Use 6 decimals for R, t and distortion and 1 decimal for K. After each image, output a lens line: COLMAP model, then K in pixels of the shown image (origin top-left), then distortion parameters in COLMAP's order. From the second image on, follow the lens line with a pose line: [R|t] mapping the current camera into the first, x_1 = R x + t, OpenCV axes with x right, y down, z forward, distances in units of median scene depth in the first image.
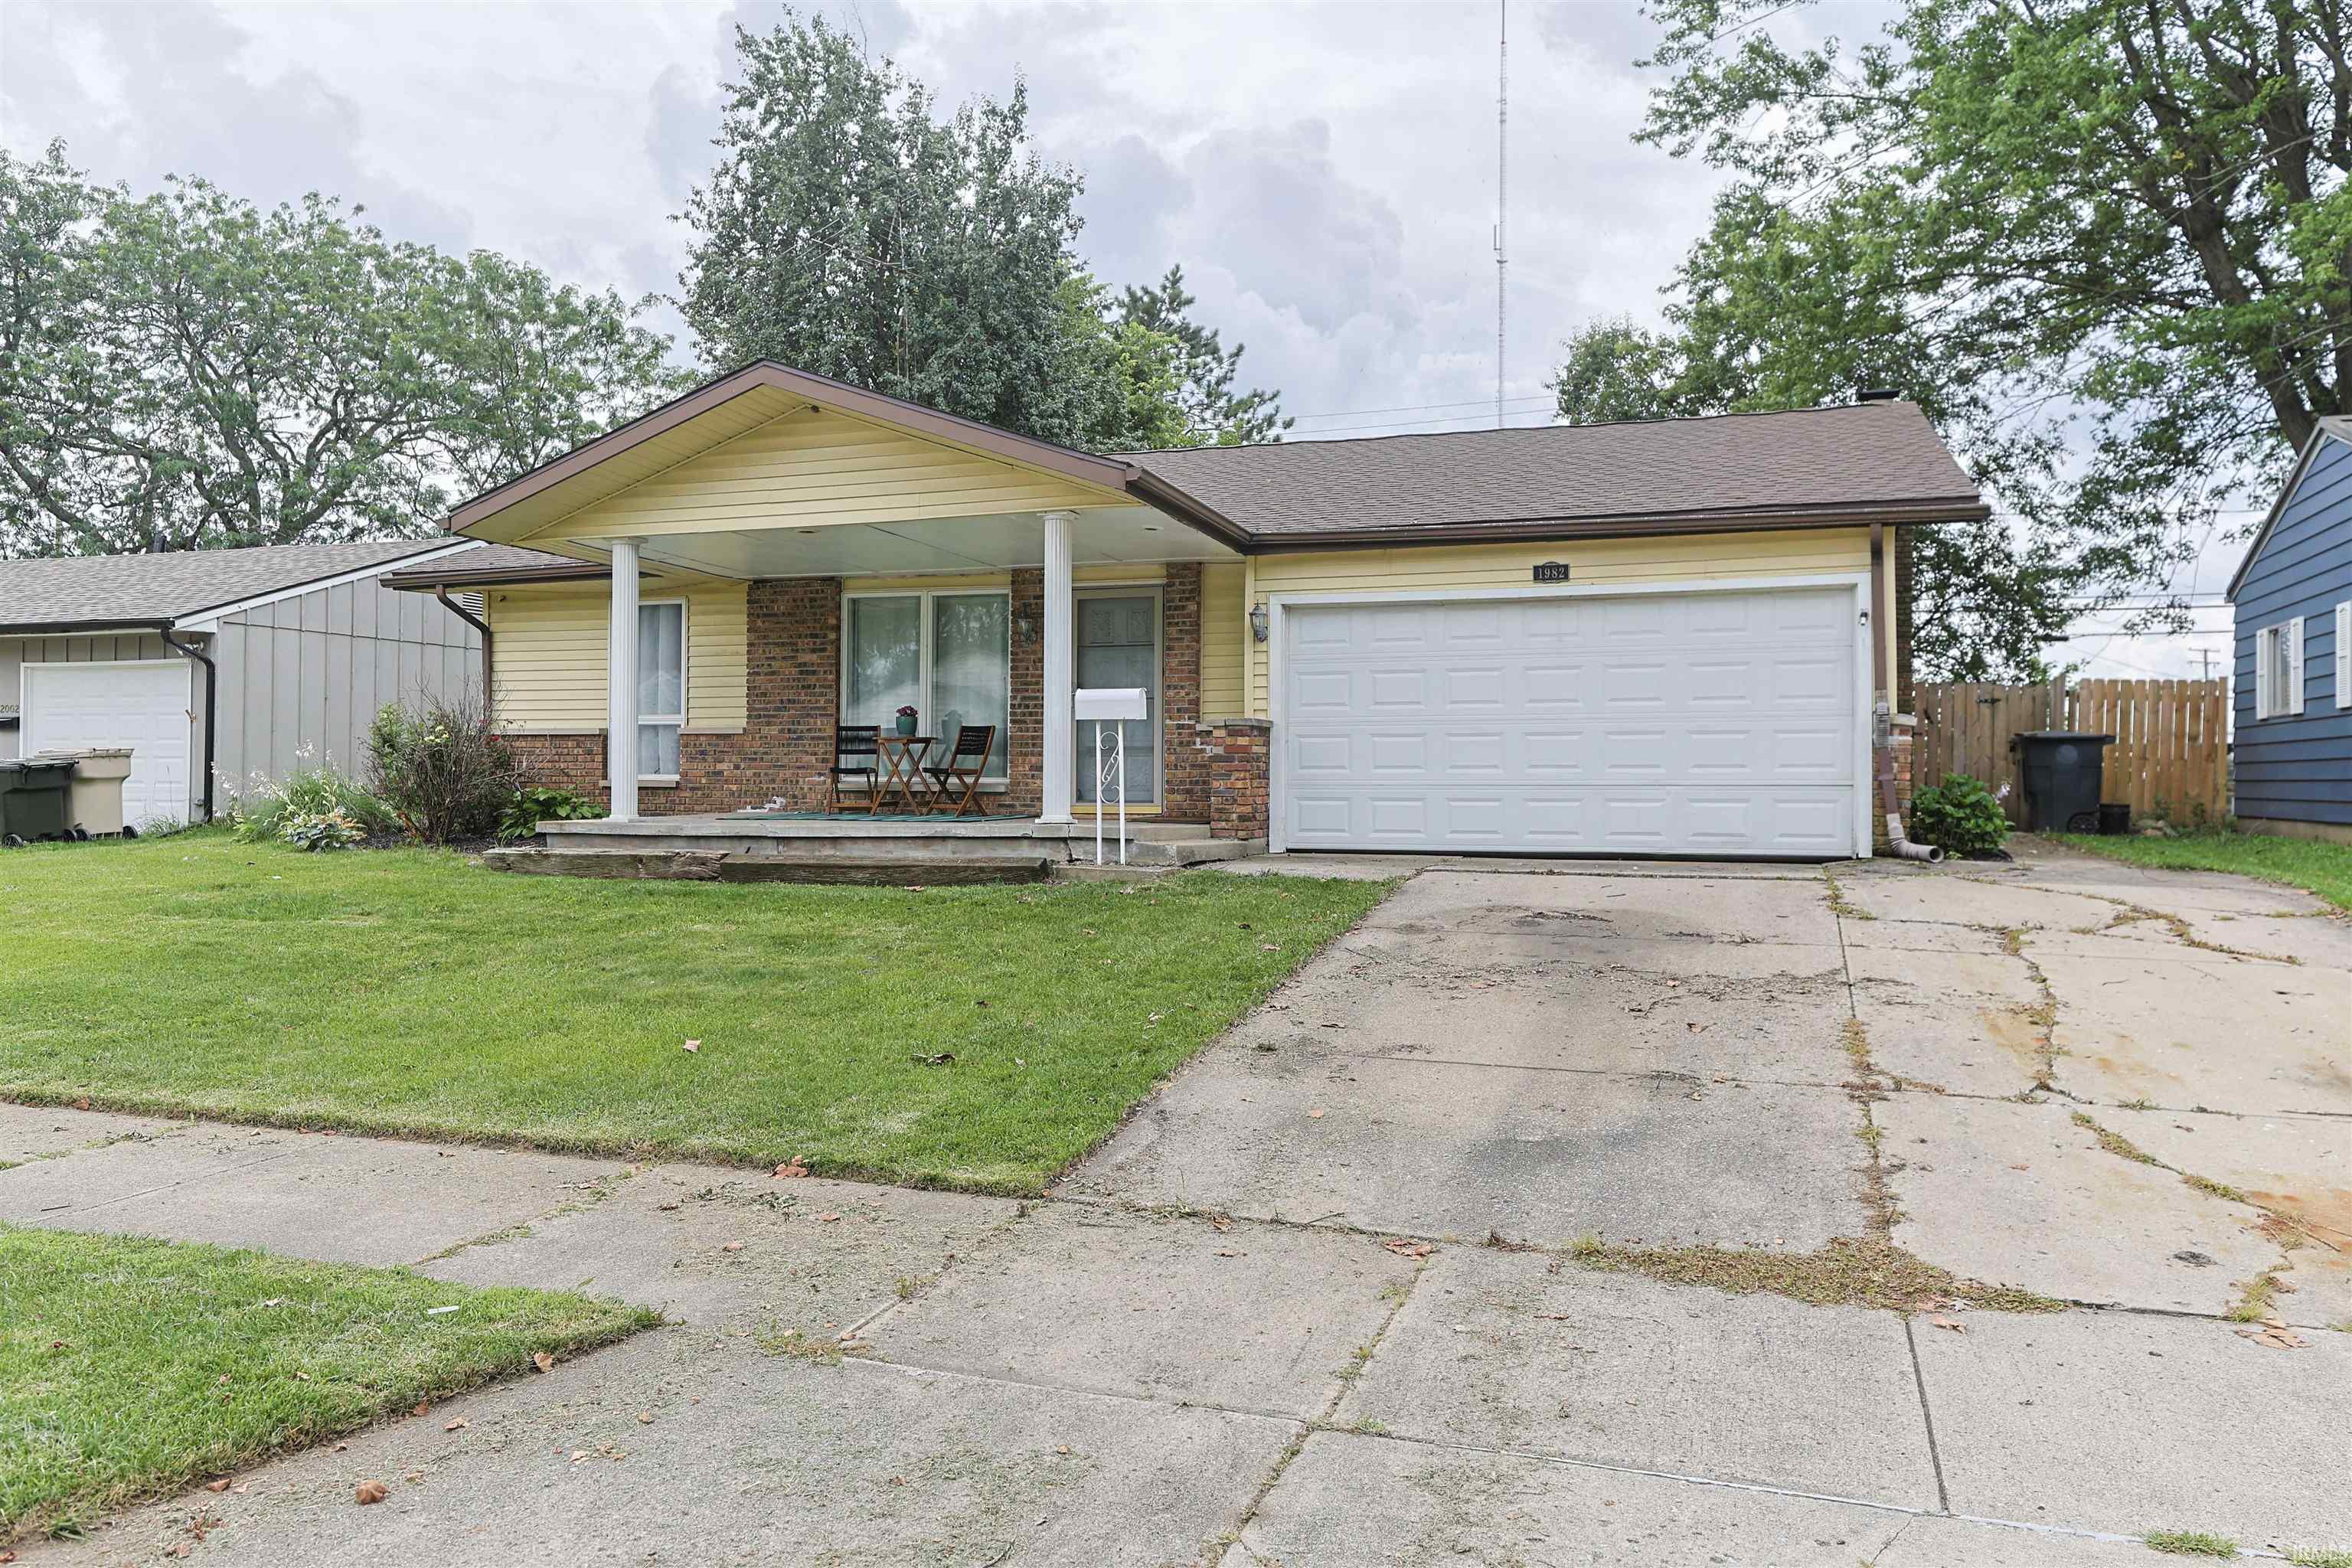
lens RADIAL K [[1686.9, 0, 1164.7], [0, 1686.9, 790.5], [0, 0, 1]] dist [0.023847, -0.006101]
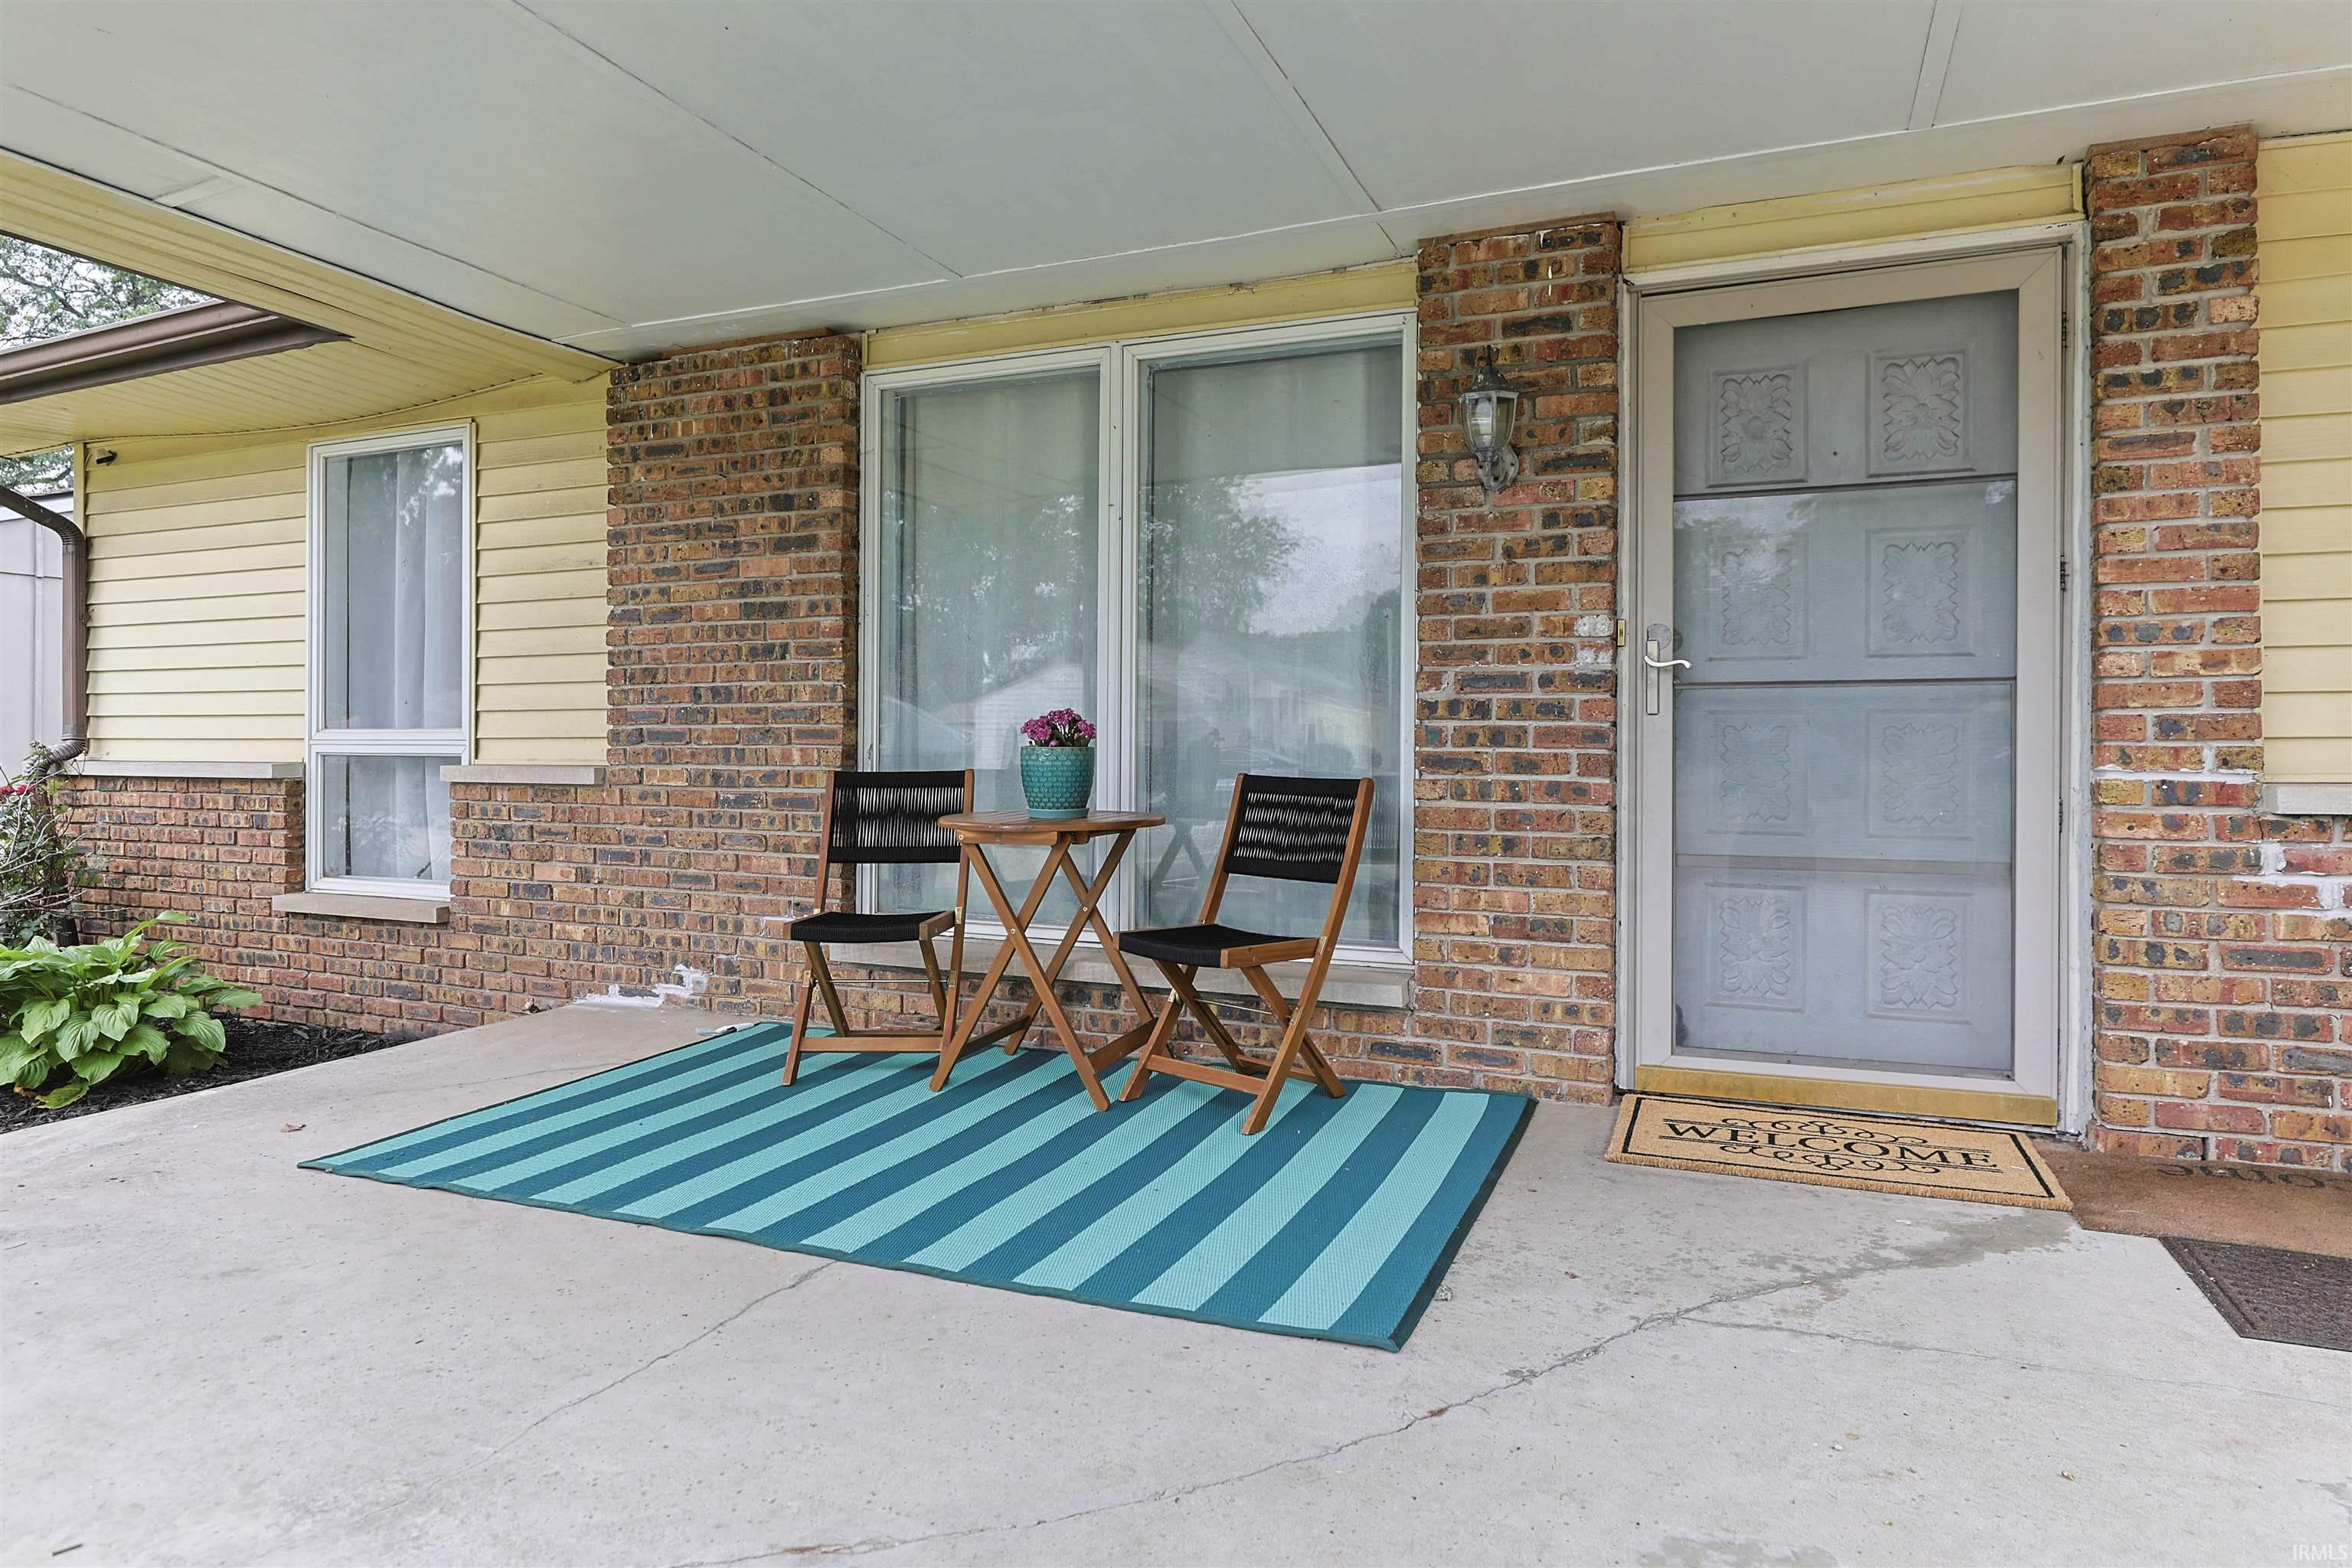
lens RADIAL K [[1418.1, 0, 1089.1], [0, 1418.1, 753.9], [0, 0, 1]] dist [-0.017728, 0.001142]
pose [[0.996353, -0.001813, -0.085307, -0.124246], [0.001788, 0.999998, -0.000368, -0.041431], [0.085308, 0.000214, 0.996355, 0.736226]]
